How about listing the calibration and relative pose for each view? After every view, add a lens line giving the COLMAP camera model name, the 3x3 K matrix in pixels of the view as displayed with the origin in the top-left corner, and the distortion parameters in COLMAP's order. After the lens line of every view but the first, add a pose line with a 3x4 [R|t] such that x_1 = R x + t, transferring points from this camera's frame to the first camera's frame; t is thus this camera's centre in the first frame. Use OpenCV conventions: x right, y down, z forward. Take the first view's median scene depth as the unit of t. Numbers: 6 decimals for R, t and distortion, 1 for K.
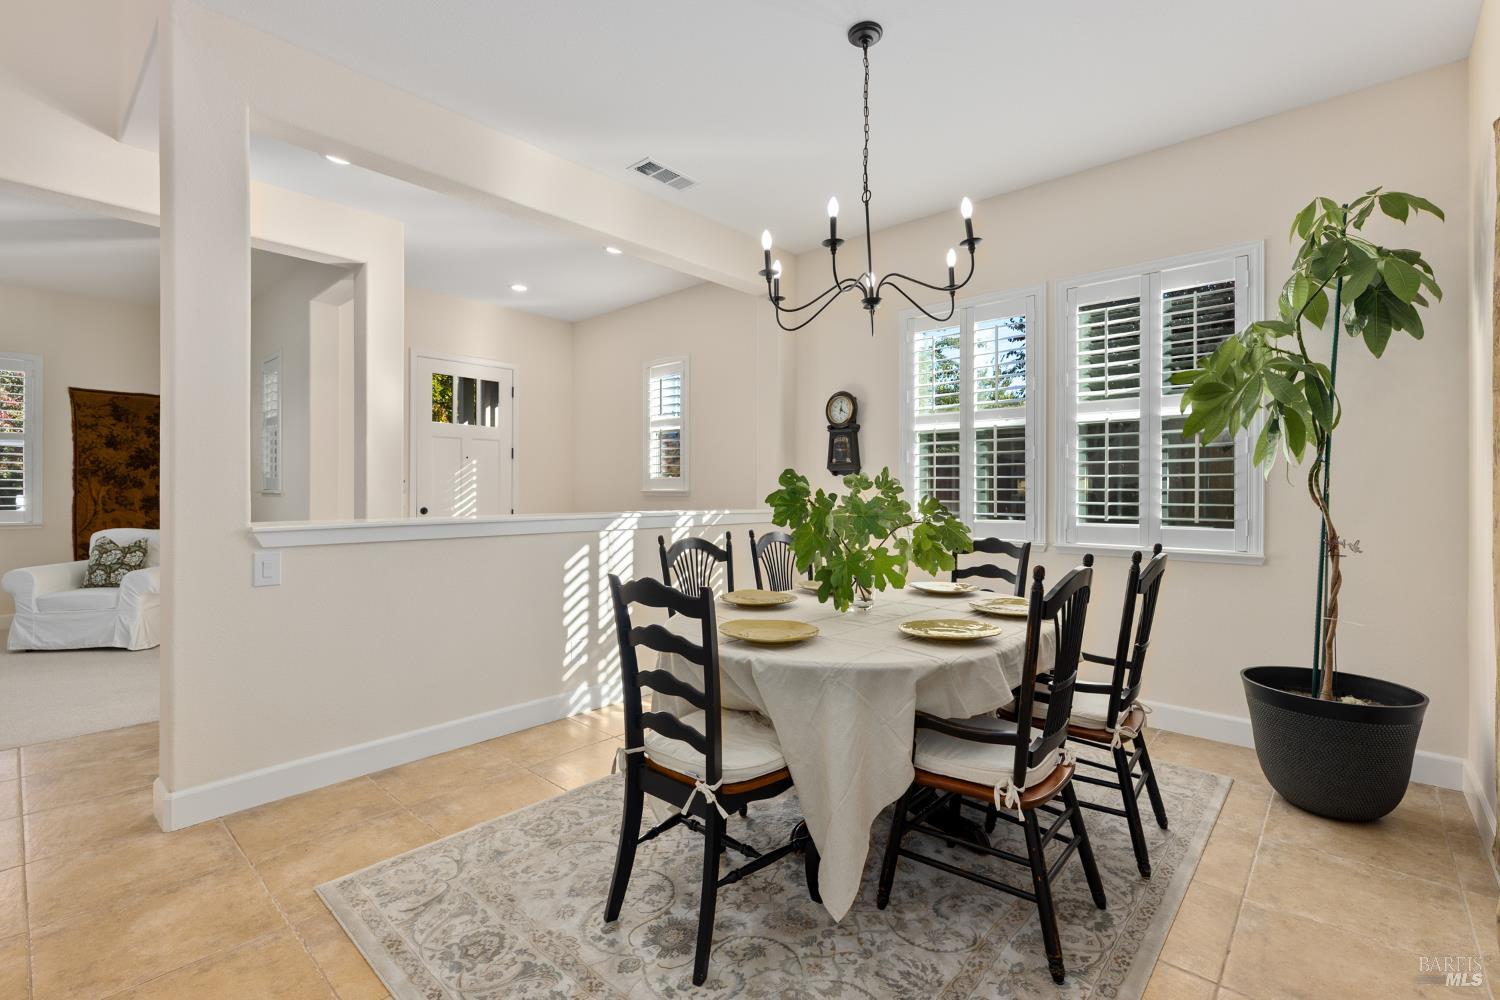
lens RADIAL K [[671.5, 0, 751.3], [0, 671.5, 495.8], [0, 0, 1]] dist [-0.000882, 0.000169]
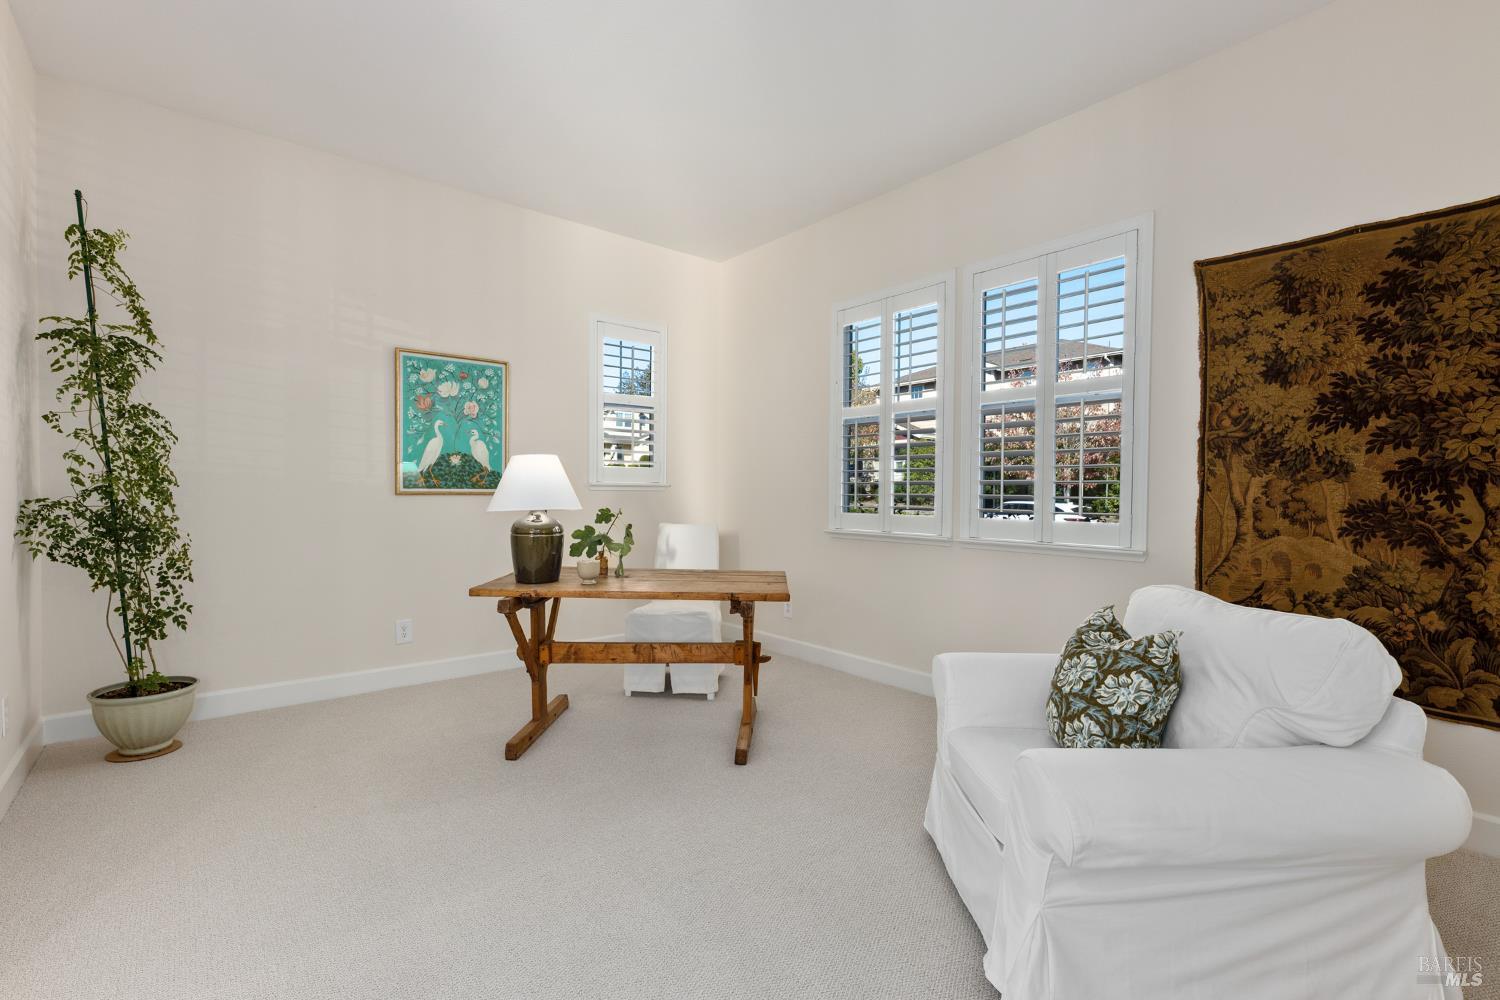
lens RADIAL K [[671.5, 0, 746.7], [0, 671.5, 495.6], [0, 0, 1]] dist [-0.000882, 0.000169]
pose [[-0.155417, 0.006048, -0.987830, -0.498414], [-0.014598, 0.999858, 0.008418, -0.000343], [0.987741, 0.015728, -0.155307, 0.750274]]
